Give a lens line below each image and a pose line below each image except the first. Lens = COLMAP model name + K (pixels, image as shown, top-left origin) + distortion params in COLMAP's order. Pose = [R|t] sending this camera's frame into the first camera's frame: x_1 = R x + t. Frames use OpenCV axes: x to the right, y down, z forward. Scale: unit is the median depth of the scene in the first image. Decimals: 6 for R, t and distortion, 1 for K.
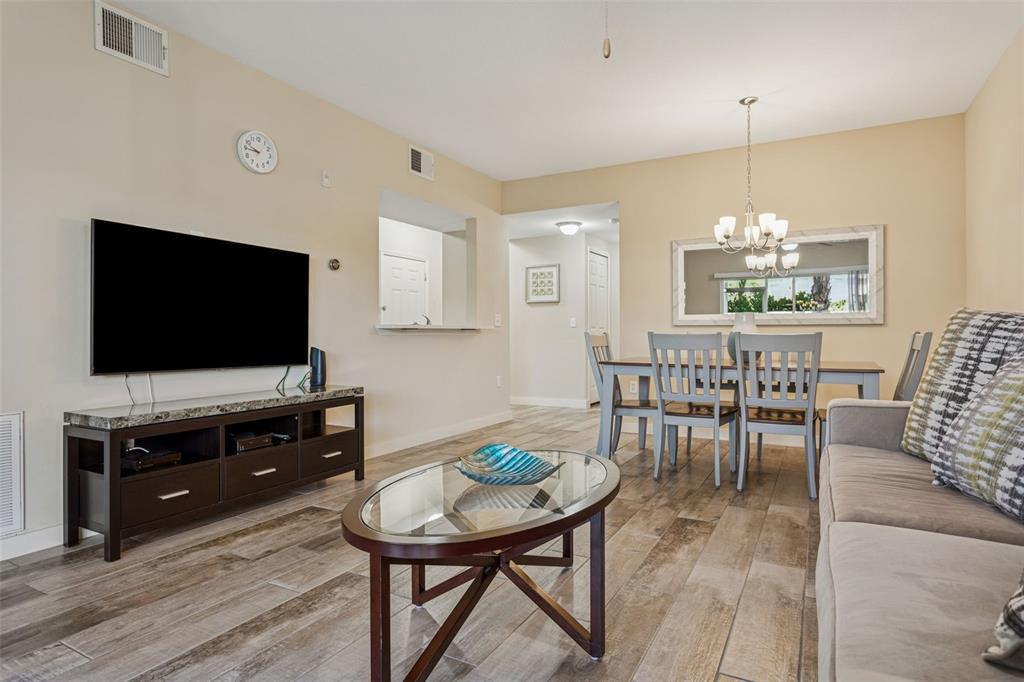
lens RADIAL K [[568.9, 0, 515.0], [0, 568.9, 338.9], [0, 0, 1]] dist [0.005422, 0.000568]
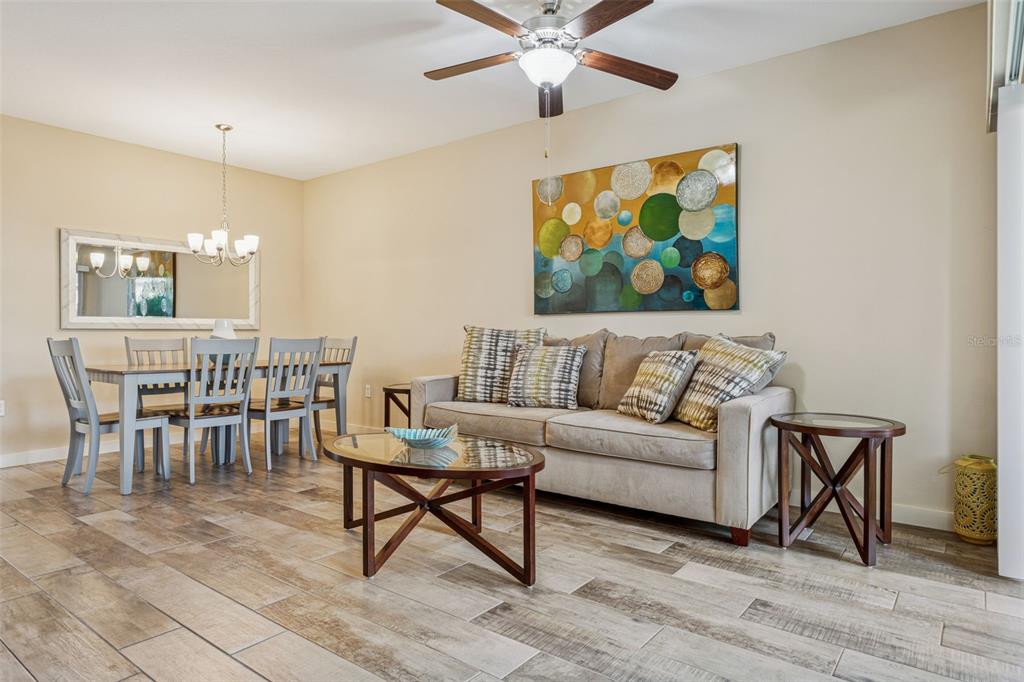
lens RADIAL K [[602.7, 0, 516.2], [0, 602.7, 344.6], [0, 0, 1]] dist [-0.008879, 0.000809]
pose [[0.159366, -0.020072, 0.987015, -0.666965], [0.009557, 0.999778, 0.018788, -0.012913], [-0.987173, 0.006439, 0.159523, 0.256644]]
